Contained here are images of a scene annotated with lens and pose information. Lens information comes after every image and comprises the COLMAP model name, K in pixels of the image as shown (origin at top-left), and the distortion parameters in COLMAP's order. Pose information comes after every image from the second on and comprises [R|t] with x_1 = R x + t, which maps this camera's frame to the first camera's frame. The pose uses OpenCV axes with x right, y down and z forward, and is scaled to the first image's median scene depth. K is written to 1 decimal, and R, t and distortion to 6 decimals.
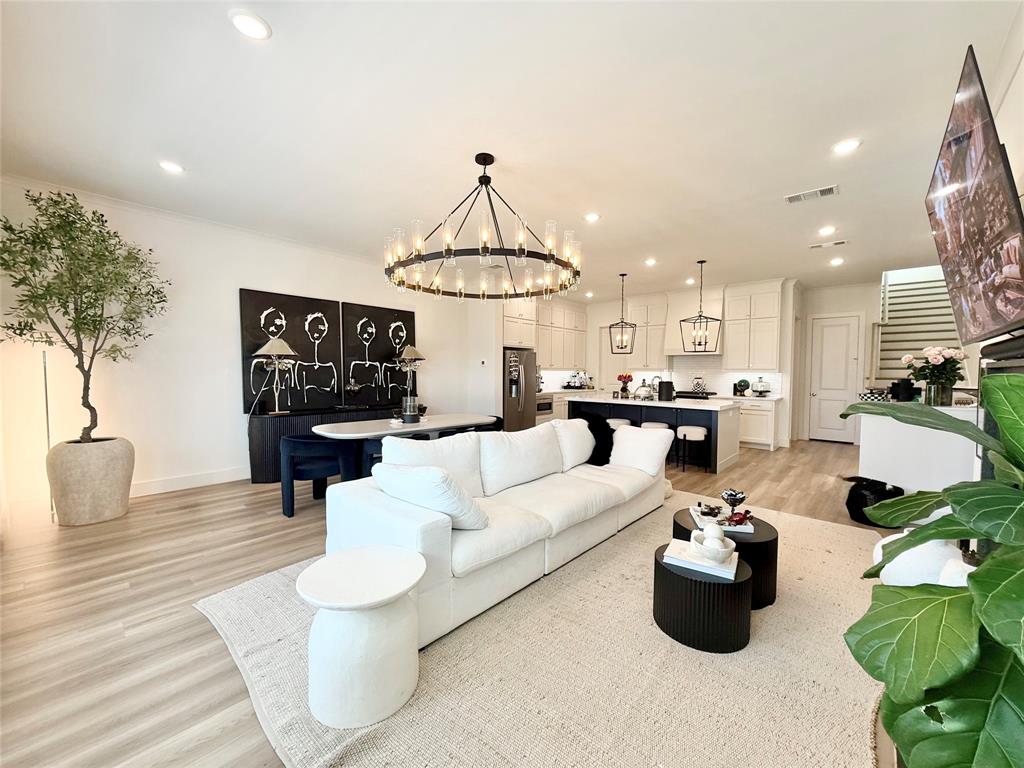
lens RADIAL K [[406.1, 0, 508.0], [0, 406.1, 383.6], [0, 0, 1]] dist [-0.000433, -0.000266]
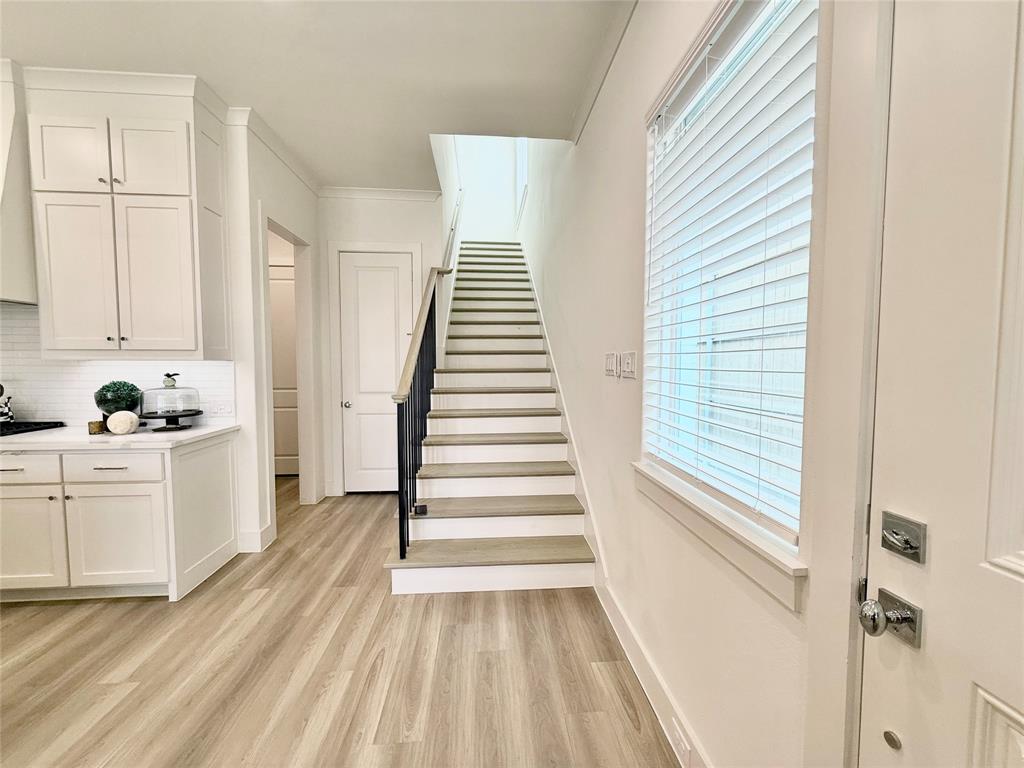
lens RADIAL K [[410.2, 0, 514.3], [0, 410.2, 385.2], [0, 0, 1]] dist [0.000600, -0.000152]
pose [[0.688455, -0.044484, 0.723914, 0.562948], [0.026768, 0.998996, 0.035931, -0.010629], [-0.724785, -0.005360, 0.688954, 0.535152]]
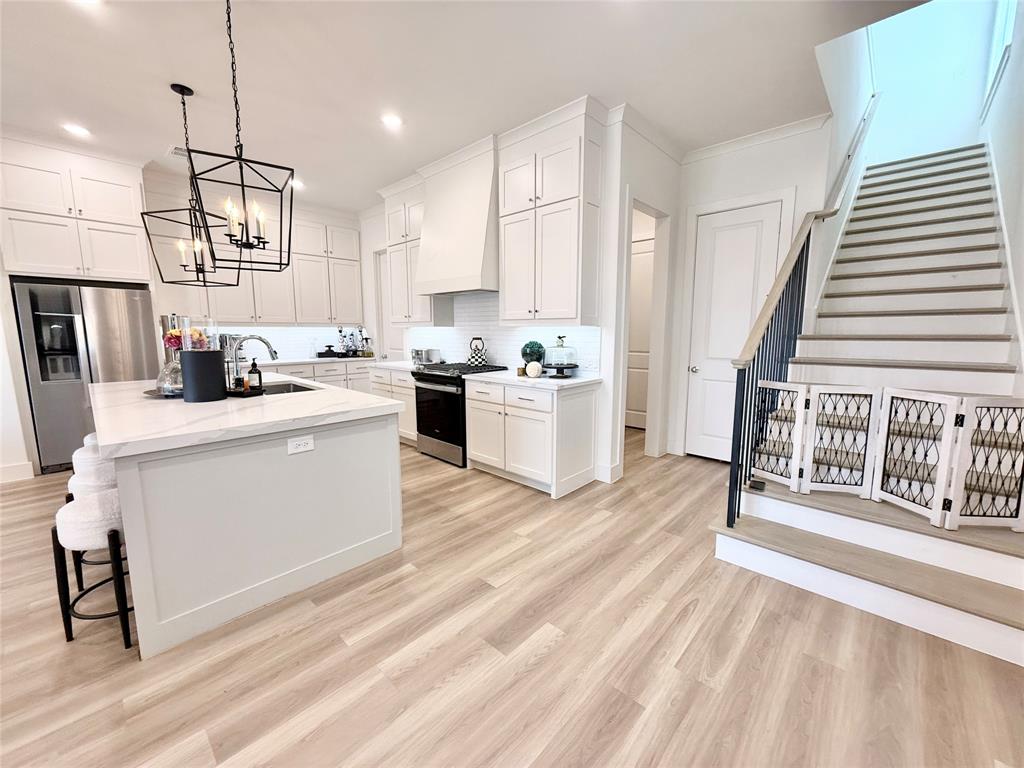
lens RADIAL K [[406.1, 0, 508.0], [0, 406.1, 383.6], [0, 0, 1]] dist [-0.000433, -0.000266]
pose [[0.999559, -0.002671, -0.029577, 0.567778], [0.005581, 0.995098, 0.098737, -0.007758], [0.029168, -0.098858, 0.994674, 0.516387]]
